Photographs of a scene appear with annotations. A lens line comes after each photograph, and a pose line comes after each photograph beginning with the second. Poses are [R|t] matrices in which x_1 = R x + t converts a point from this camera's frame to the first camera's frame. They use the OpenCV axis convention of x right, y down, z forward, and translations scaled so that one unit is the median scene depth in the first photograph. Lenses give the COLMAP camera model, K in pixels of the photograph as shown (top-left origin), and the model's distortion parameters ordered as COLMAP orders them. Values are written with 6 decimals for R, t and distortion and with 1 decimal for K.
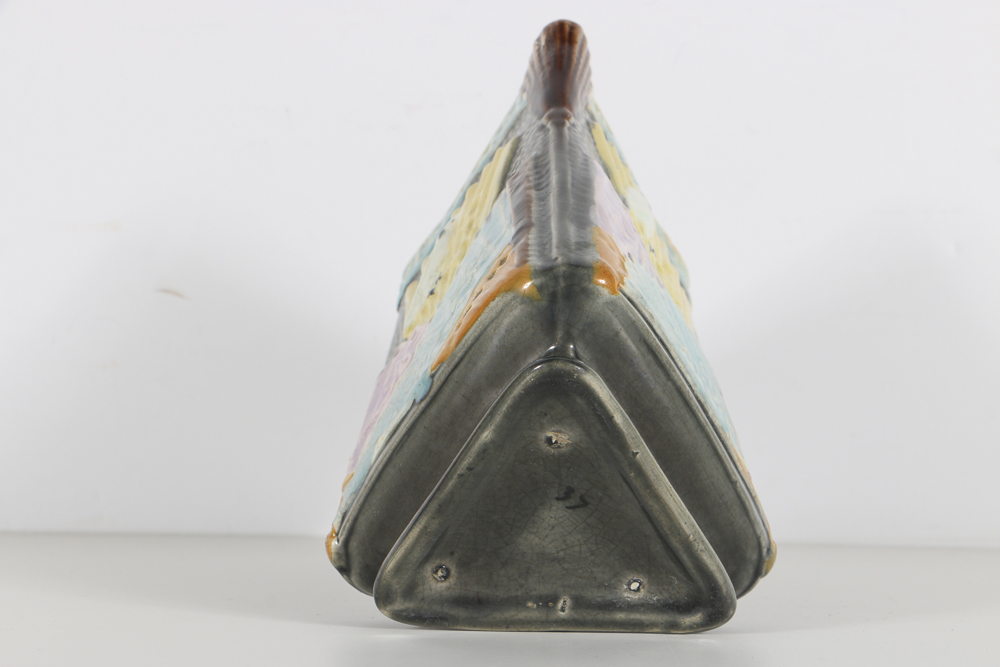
lens RADIAL K [[2244.7, 0, 501.6], [0, 2244.7, 333.7], [0, 0, 1]] dist [0.240527, 0.000000]
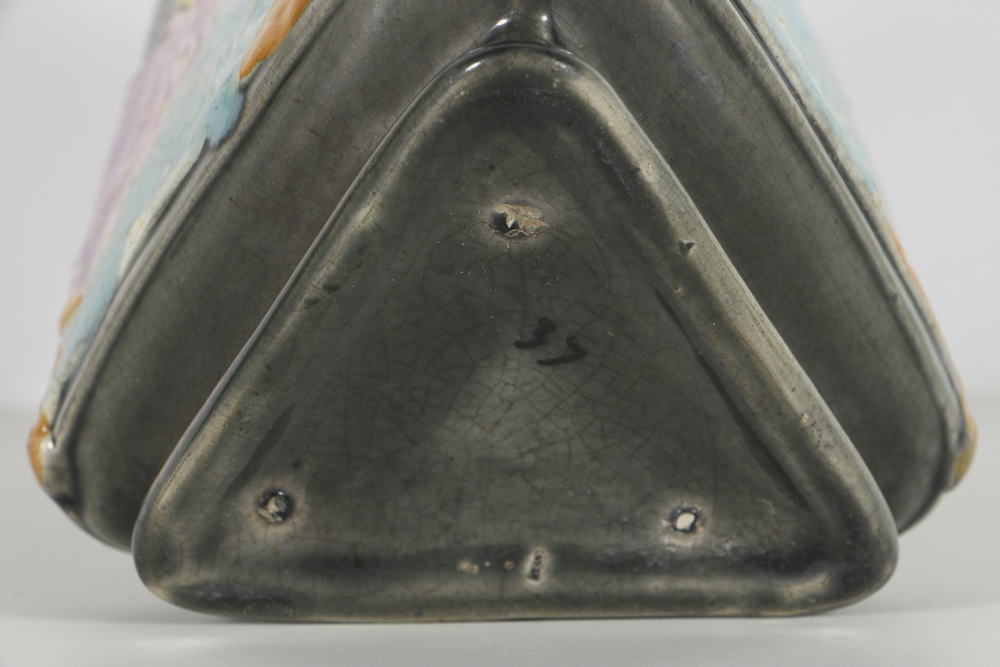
lens RADIAL K [[3848.3, 0, 497.4], [0, 3848.3, 336.9], [0, 0, 1]] dist [0.100510, 0.000000]
pose [[0.999037, -0.026387, 0.035047, -0.007723], [0.022937, 0.995171, 0.095436, -0.004793], [-0.037396, -0.094540, 0.994818, 0.200790]]
